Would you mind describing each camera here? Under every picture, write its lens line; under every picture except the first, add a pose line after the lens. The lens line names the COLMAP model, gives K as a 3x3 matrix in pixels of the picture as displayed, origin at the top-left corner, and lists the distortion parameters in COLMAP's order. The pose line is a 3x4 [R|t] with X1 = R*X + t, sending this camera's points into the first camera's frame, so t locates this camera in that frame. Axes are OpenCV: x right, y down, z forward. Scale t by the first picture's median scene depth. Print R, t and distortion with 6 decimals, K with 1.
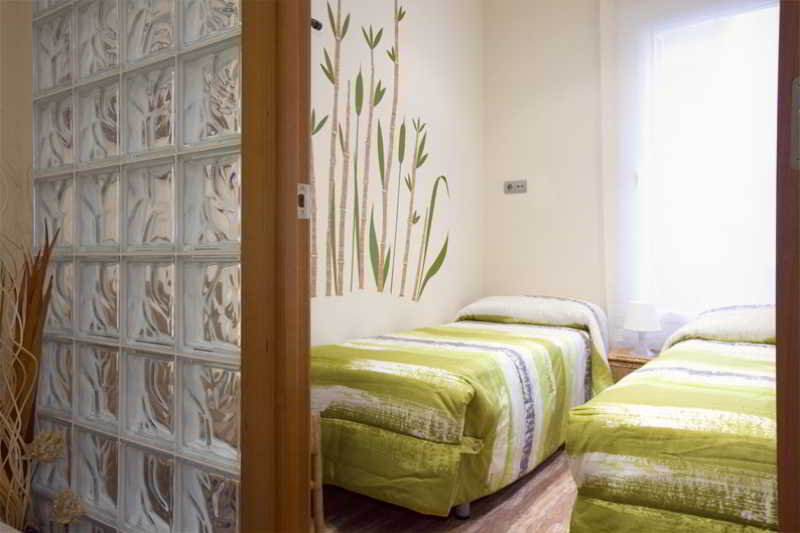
lens RADIAL K [[618.2, 0, 398.7], [0, 618.2, 265.8], [0, 0, 1]] dist [0.009730, 0.016509]
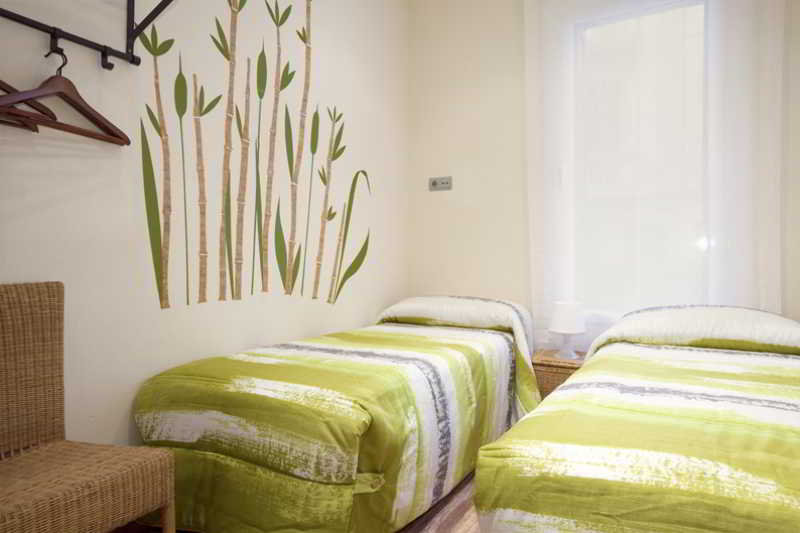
lens RADIAL K [[555.3, 0, 400.5], [0, 555.3, 266.3], [0, 0, 1]] dist [0.001225, 0.002343]
pose [[0.996452, -0.001371, 0.084155, 0.073004], [0.001022, 0.999991, 0.004194, -0.002888], [-0.084160, -0.004093, 0.996444, 0.189884]]
